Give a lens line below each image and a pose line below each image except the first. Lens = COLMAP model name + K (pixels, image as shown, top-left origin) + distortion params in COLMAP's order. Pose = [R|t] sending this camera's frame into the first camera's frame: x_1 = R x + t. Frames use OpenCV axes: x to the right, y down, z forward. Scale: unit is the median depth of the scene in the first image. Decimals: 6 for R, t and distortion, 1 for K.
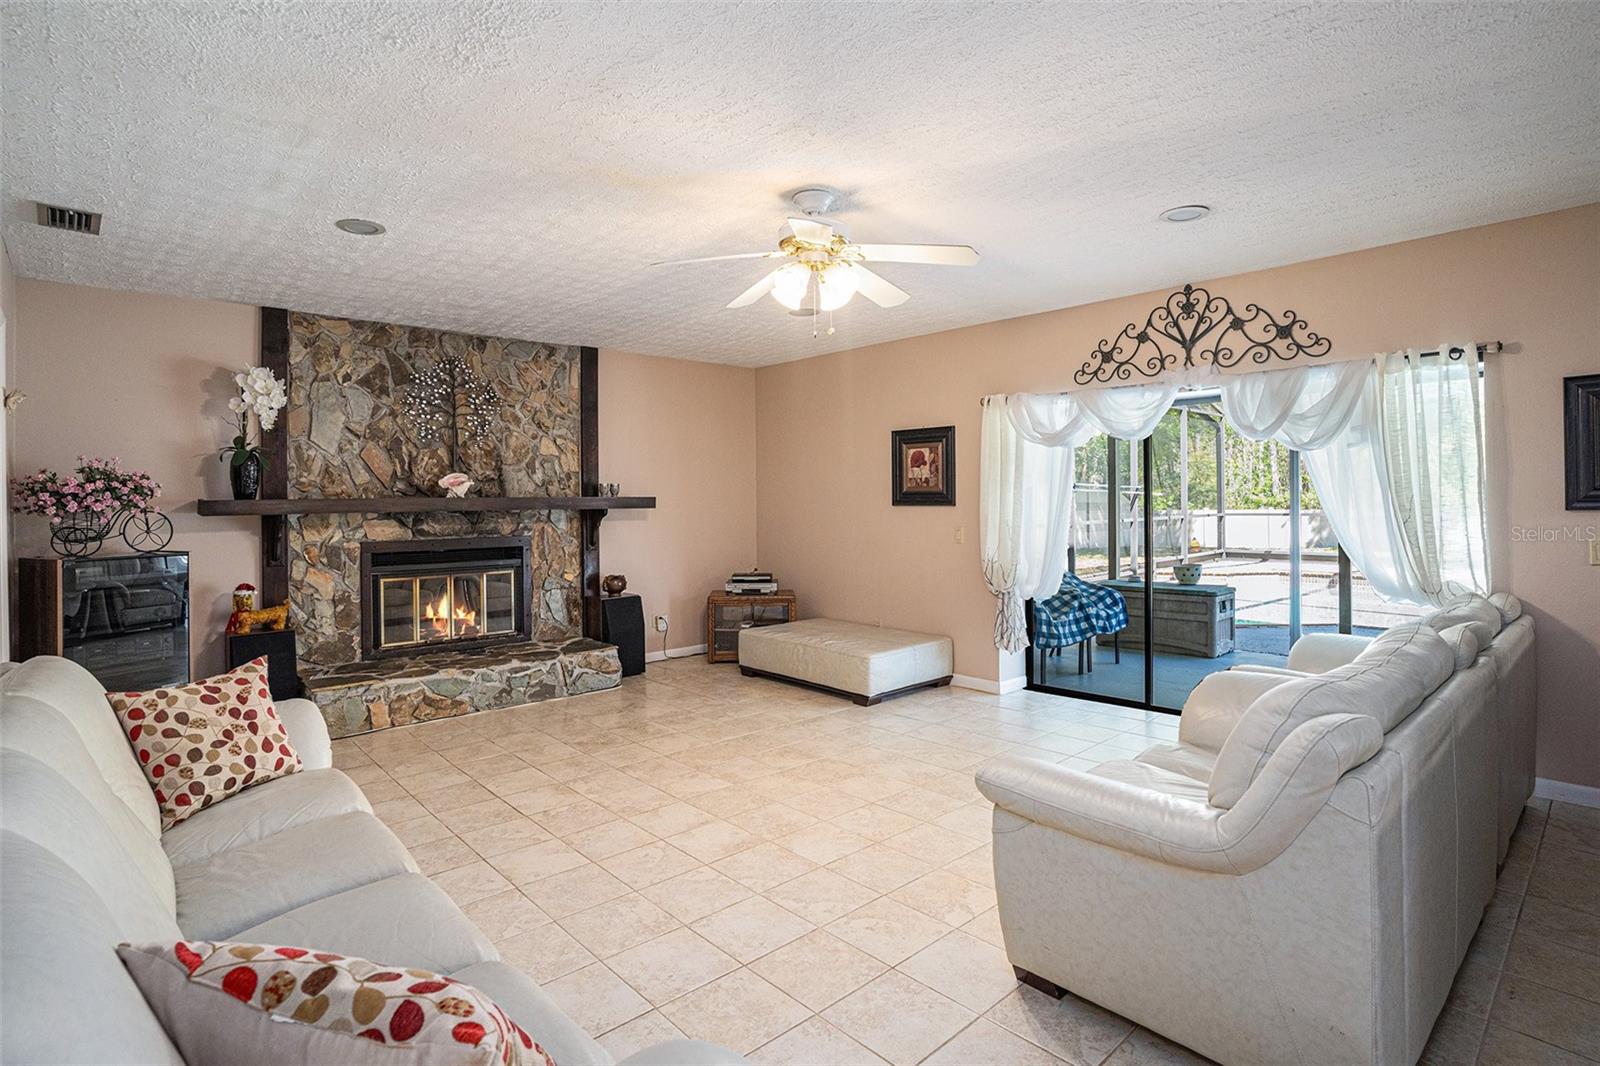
lens RADIAL K [[806.7, 0, 798.2], [0, 806.7, 496.0], [0, 0, 1]] dist [-0.075062, 0.000177]
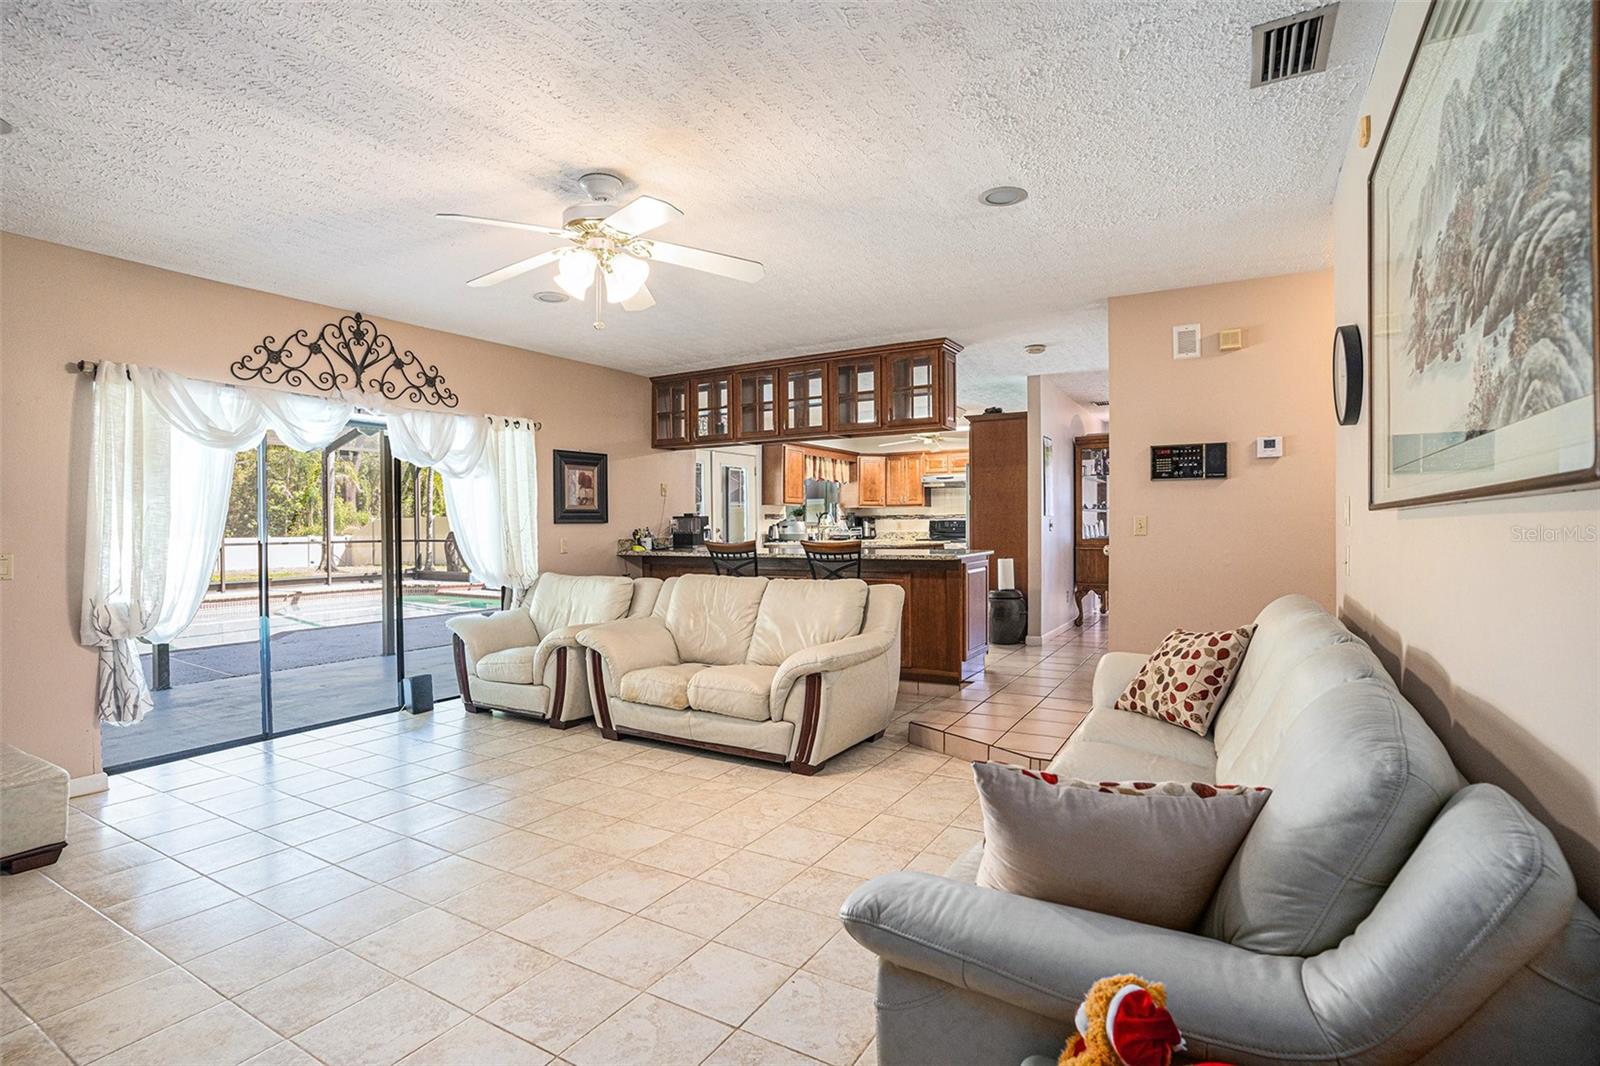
lens RADIAL K [[771.9, 0, 800.0], [0, 771.9, 533.0], [0, 0, 1]] dist [-0.055782, 0.000081]
pose [[-0.296118, 0.003630, 0.955145, -0.684557], [0.004811, 0.999986, -0.002309, 0.036187], [-0.955139, 0.003912, -0.296131, 0.764365]]
